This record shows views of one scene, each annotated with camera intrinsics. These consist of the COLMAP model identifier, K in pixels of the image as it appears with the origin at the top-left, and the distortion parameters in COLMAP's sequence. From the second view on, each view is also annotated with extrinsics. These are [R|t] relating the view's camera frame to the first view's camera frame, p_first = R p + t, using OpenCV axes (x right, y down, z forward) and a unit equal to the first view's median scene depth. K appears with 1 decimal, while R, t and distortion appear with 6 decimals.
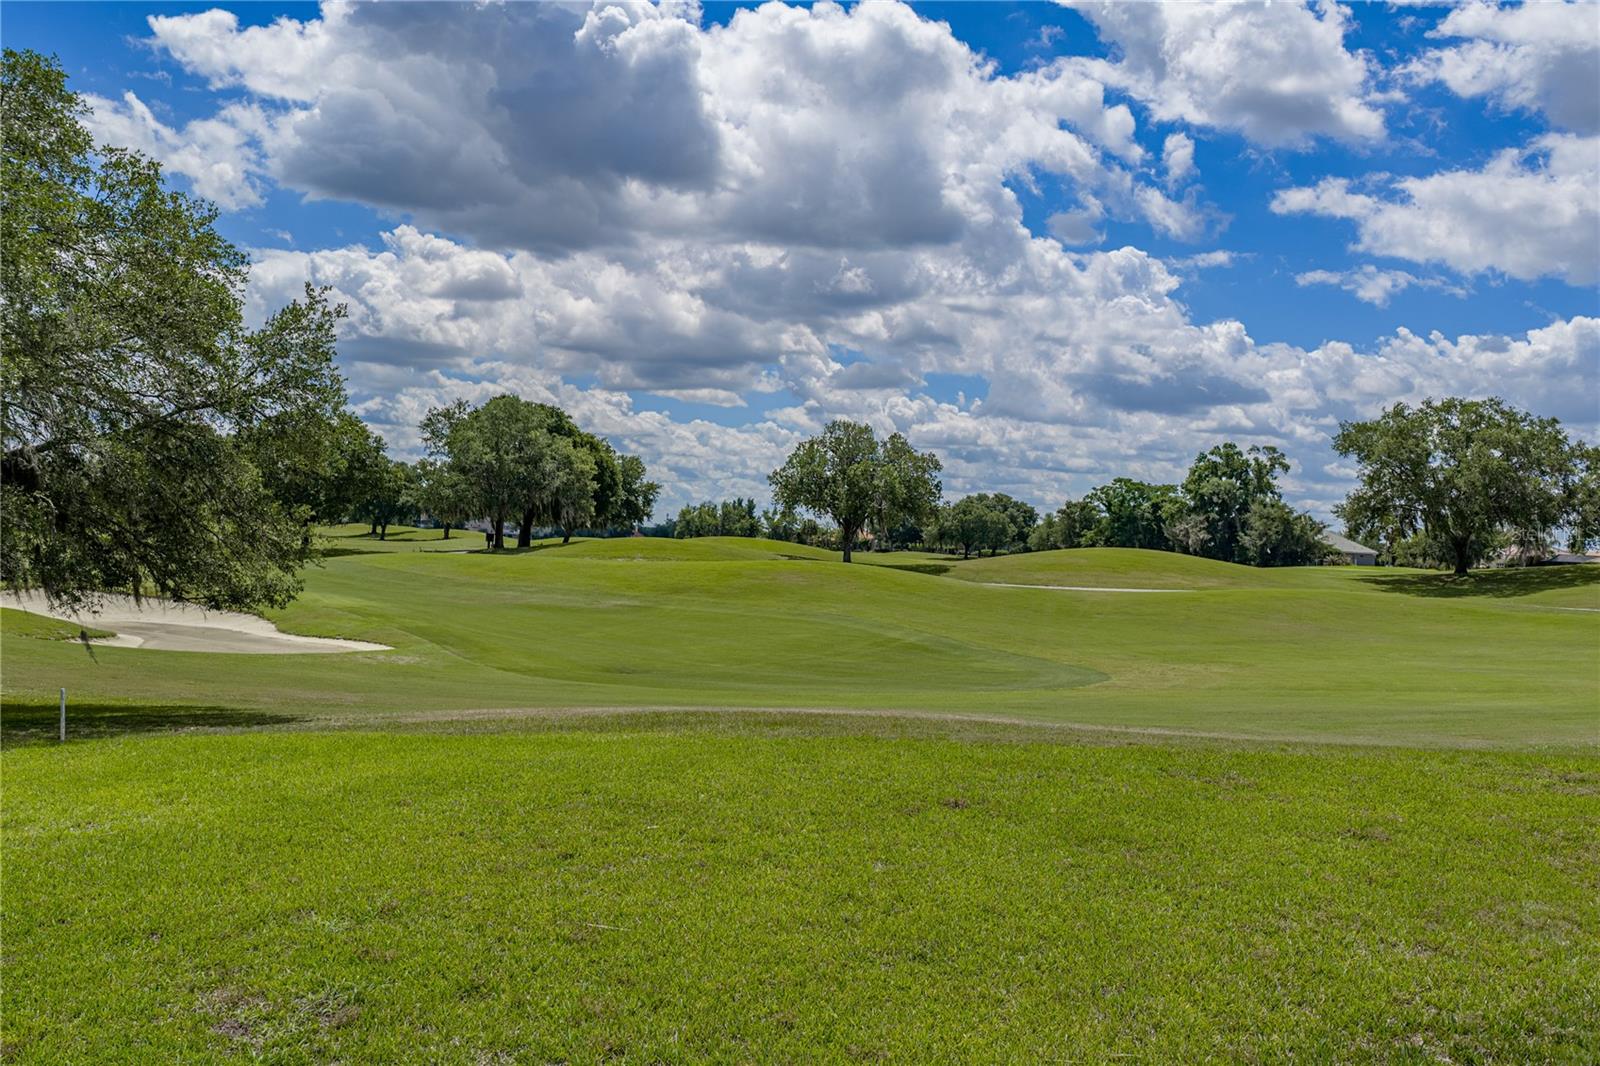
lens RADIAL K [[1389.9, 0, 802.7], [0, 1389.9, 567.3], [0, 0, 1]] dist [0.041193, 0.001533]
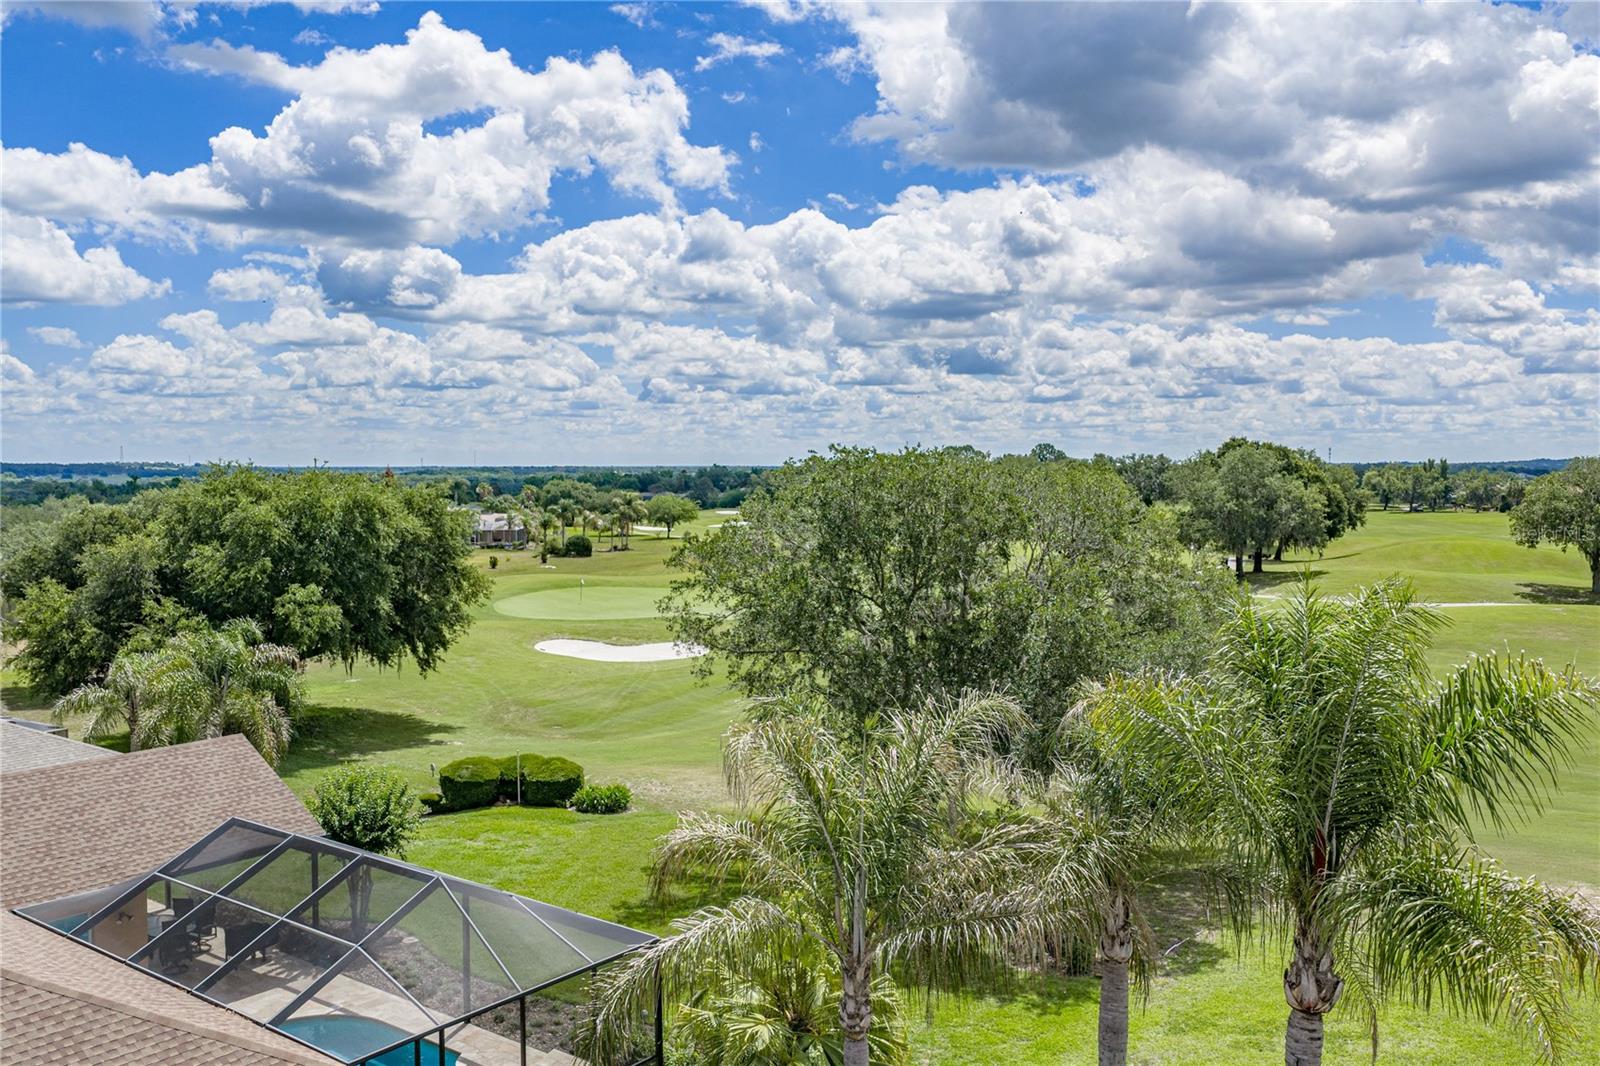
lens RADIAL K [[1353.2, 0, 797.4], [0, 1353.2, 539.5], [0, 0, 1]] dist [0.044737, 0.000929]
pose [[0.895385, -0.023624, -0.444667, -0.027788], [0.040752, 0.998748, 0.028998, -0.059830], [0.443425, -0.044085, 0.895227, -0.113011]]
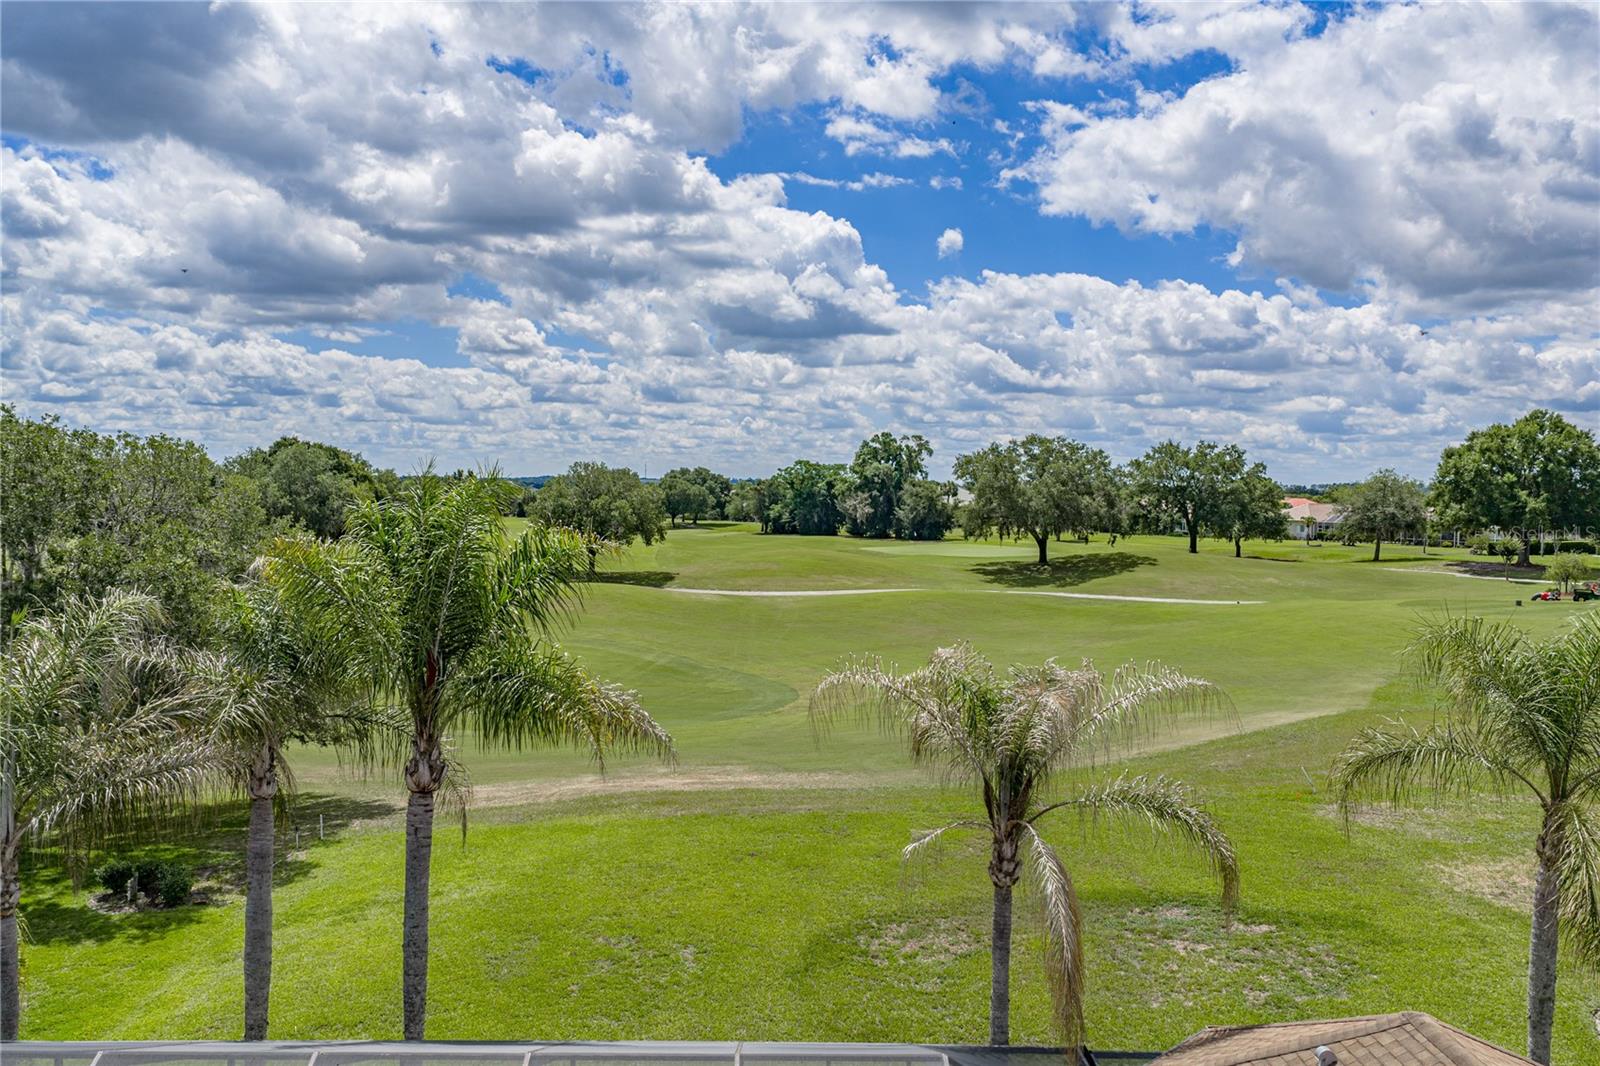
lens RADIAL K [[1356.3, 0, 799.6], [0, 1356.3, 525.5], [0, 0, 1]] dist [0.042900, -0.005305]
pose [[0.974941, -0.040559, 0.218736, -0.031953], [0.034110, 0.998867, 0.033184, -0.050001], [-0.219834, -0.024891, 0.975220, -0.147234]]
